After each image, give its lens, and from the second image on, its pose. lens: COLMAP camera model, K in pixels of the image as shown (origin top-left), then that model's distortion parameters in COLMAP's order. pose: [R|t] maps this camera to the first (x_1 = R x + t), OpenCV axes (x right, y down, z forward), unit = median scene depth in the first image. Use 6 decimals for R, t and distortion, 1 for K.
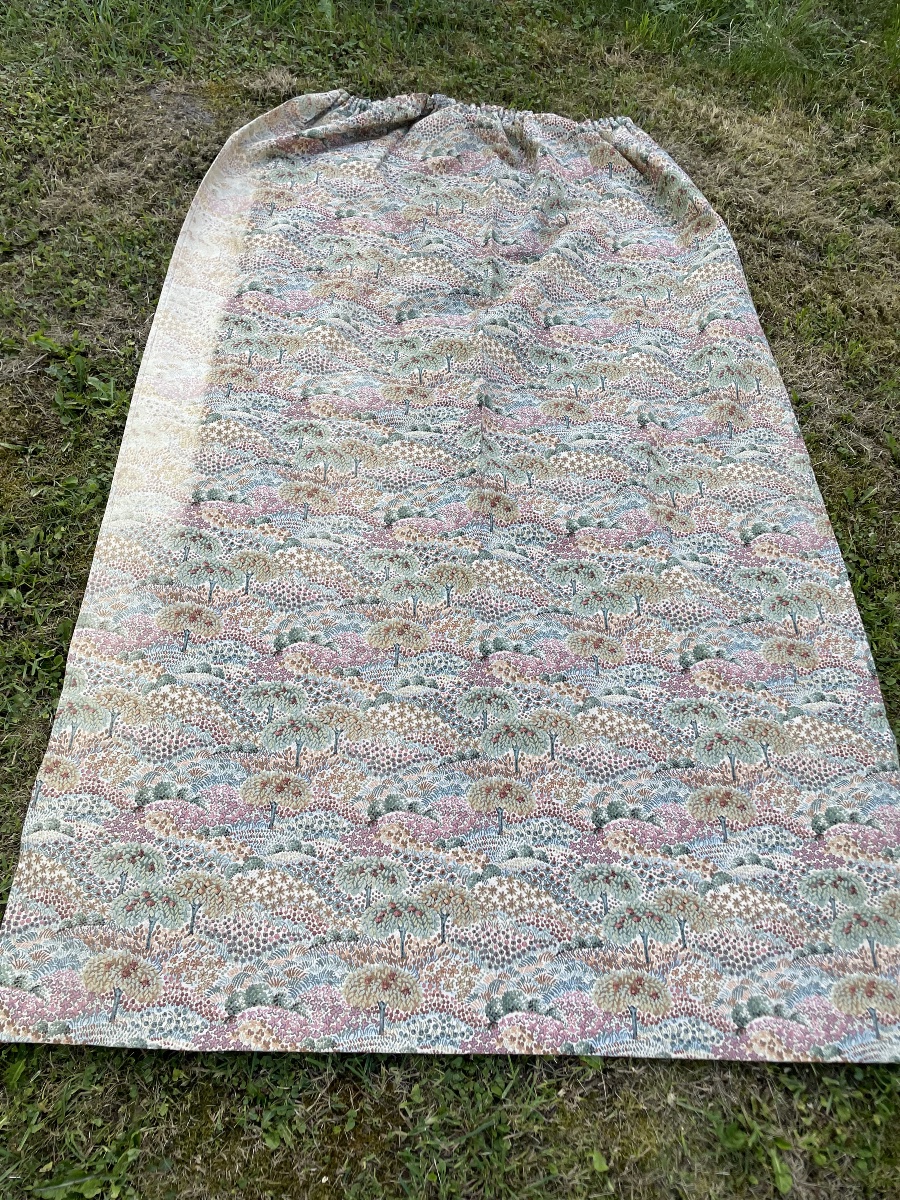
lens RADIAL K [[903.7, 0, 441.8], [0, 903.7, 593.3], [0, 0, 1]] dist [0.088166, -0.128082]
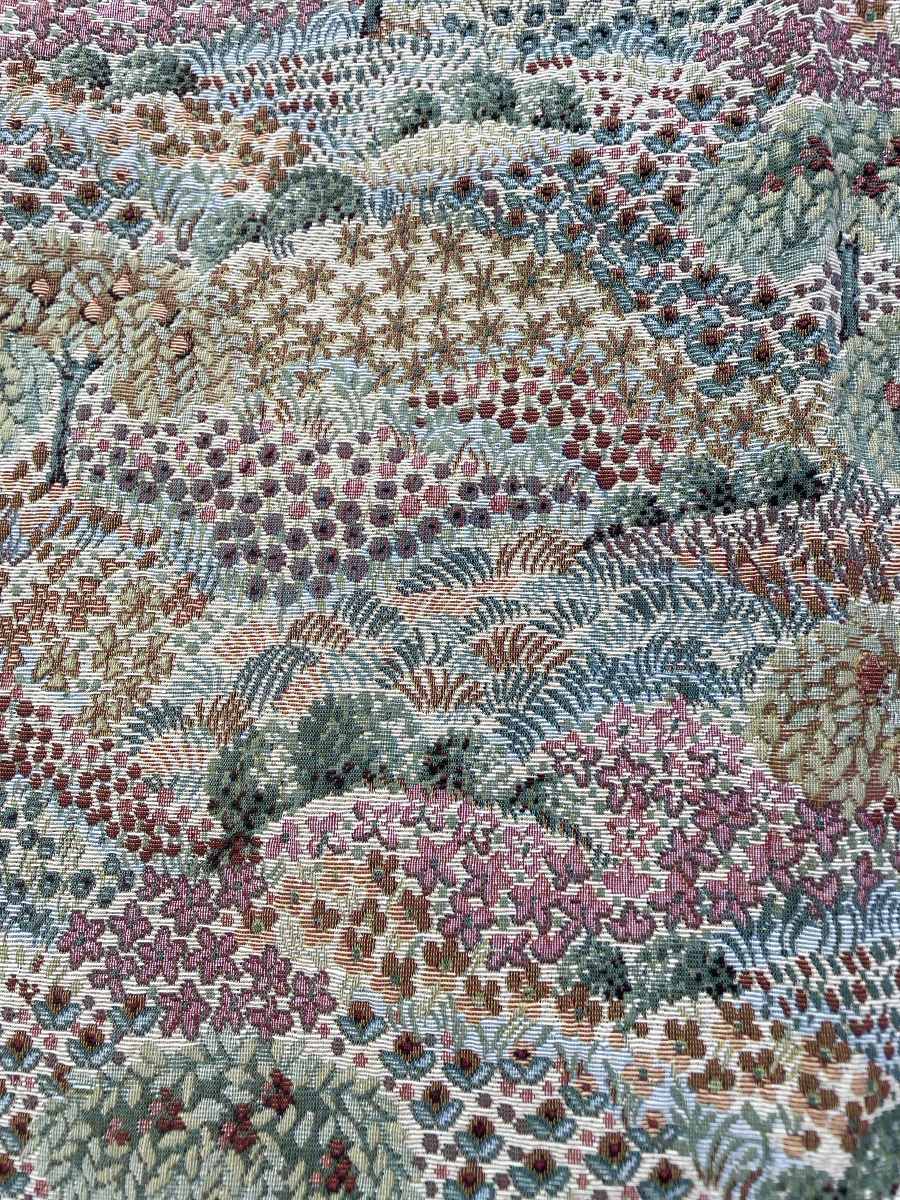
lens RADIAL K [[903.7, 0, 461.0], [0, 903.7, 598.9], [0, 0, 1]] dist [0.088166, -0.128082]
pose [[0.992582, 0.004284, -0.121502, -0.006655], [0.038868, 0.935750, 0.350516, 0.133843], [0.115197, -0.352639, 0.928642, 0.812030]]
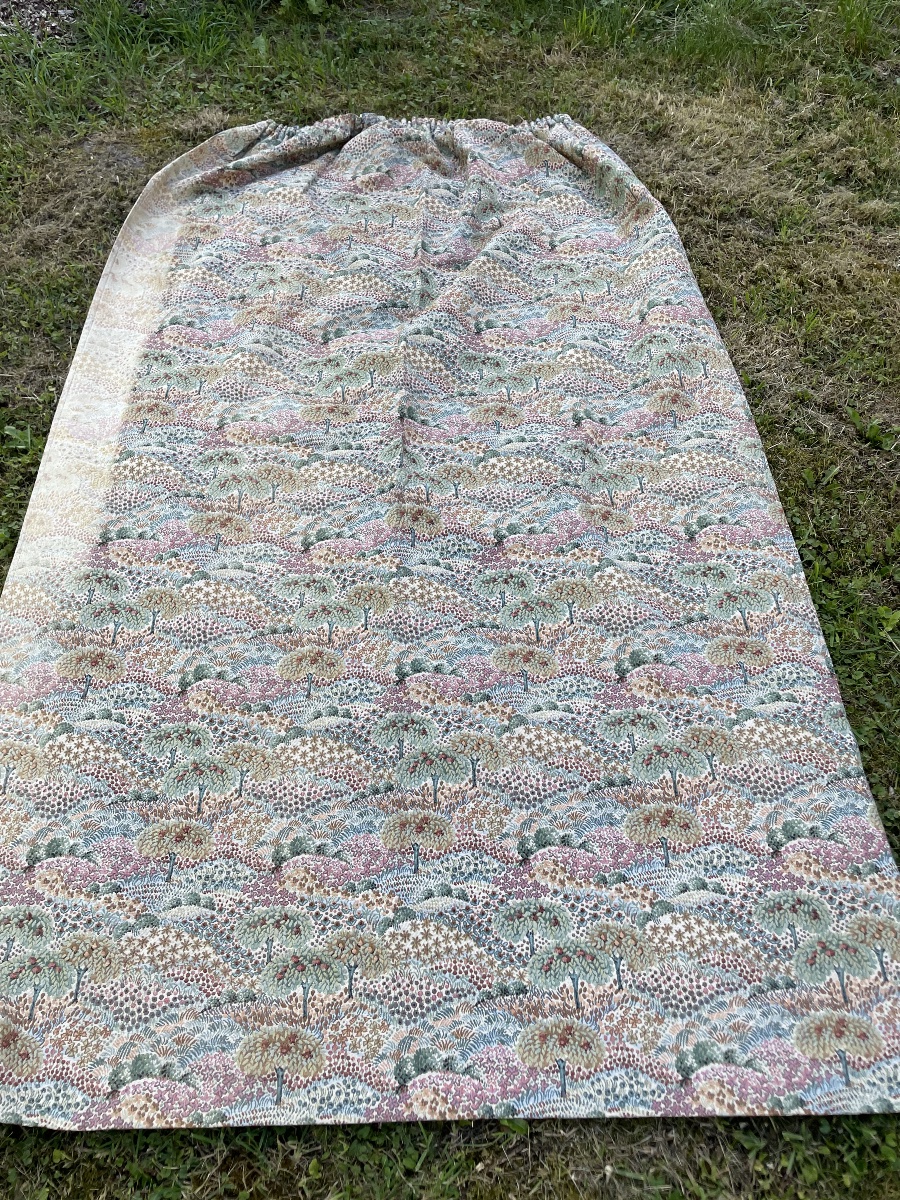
lens RADIAL K [[903.7, 0, 444.3], [0, 903.7, 588.2], [0, 0, 1]] dist [0.088166, -0.128082]
pose [[0.994165, -0.080452, -0.071856, 0.174619], [0.077385, 0.996008, -0.044503, 0.021796], [0.075149, 0.038683, 0.996422, 0.074505]]
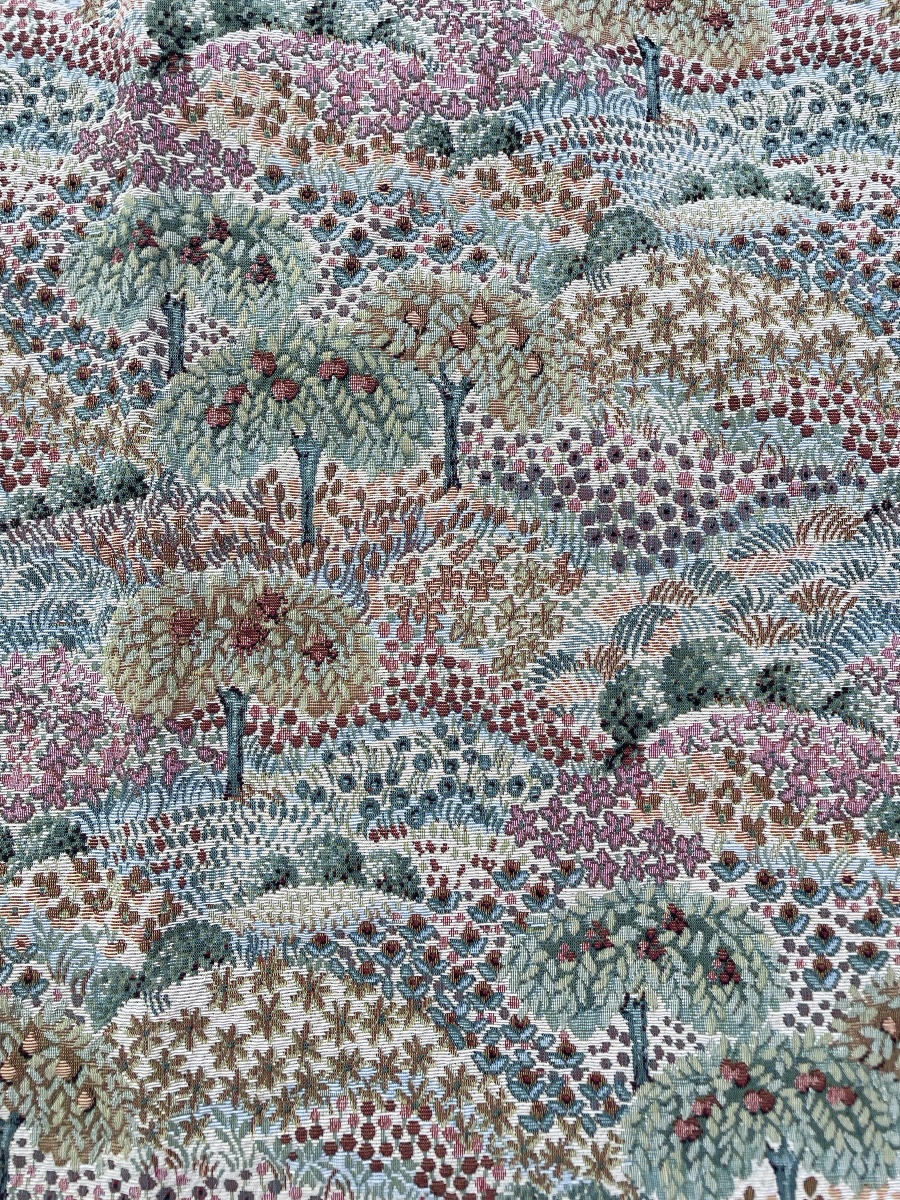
lens RADIAL K [[903.7, 0, 453.0], [0, 903.7, 600.4], [0, 0, 1]] dist [0.088166, -0.128082]
pose [[0.997331, -0.031309, -0.065959, 0.138380], [0.056045, 0.907290, 0.416754, 0.108753], [0.046796, -0.419338, 0.906623, 0.763693]]
